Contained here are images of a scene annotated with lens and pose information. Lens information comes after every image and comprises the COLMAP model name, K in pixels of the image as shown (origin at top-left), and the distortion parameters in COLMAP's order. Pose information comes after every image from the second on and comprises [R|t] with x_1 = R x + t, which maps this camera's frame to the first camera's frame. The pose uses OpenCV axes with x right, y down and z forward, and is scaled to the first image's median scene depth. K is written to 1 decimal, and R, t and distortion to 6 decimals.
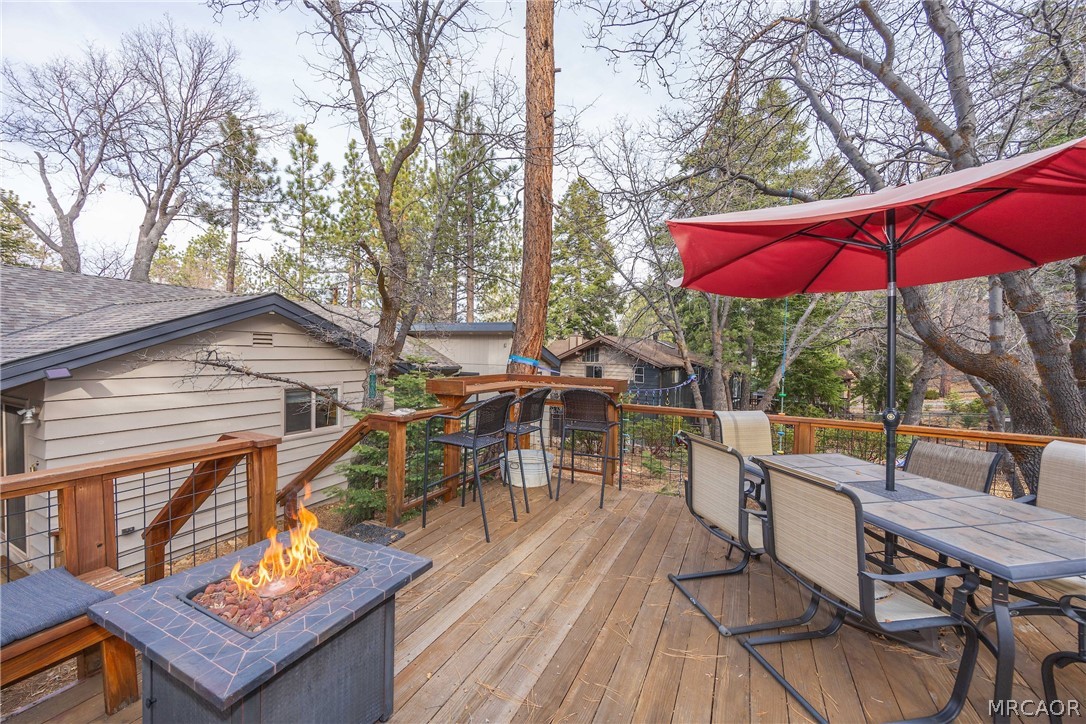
lens RADIAL K [[419.2, 0, 543.0], [0, 419.2, 362.0], [0, 0, 1]] dist [-0.001716, -0.000322]
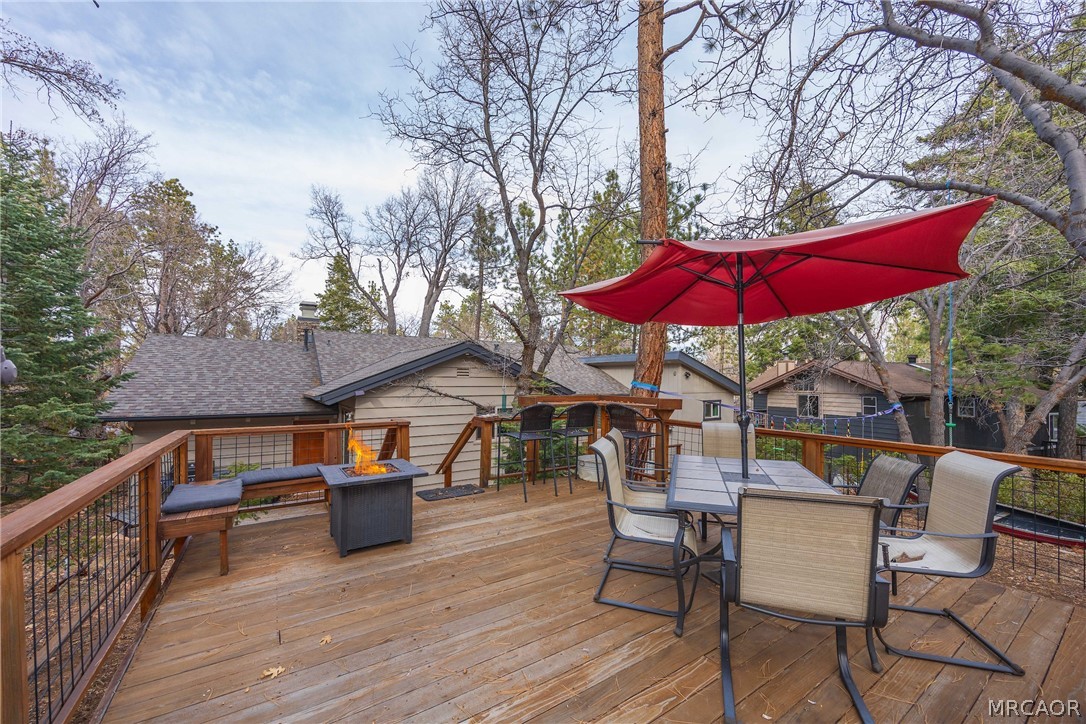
lens RADIAL K [[425.6, 0, 544.1], [0, 425.6, 368.5], [0, 0, 1]] dist [-0.000736, -0.000144]
pose [[0.864438, -0.028319, -0.501942, 0.124211], [-0.000845, 0.998329, -0.057781, 0.006959], [0.502739, 0.050372, 0.862969, -0.054179]]
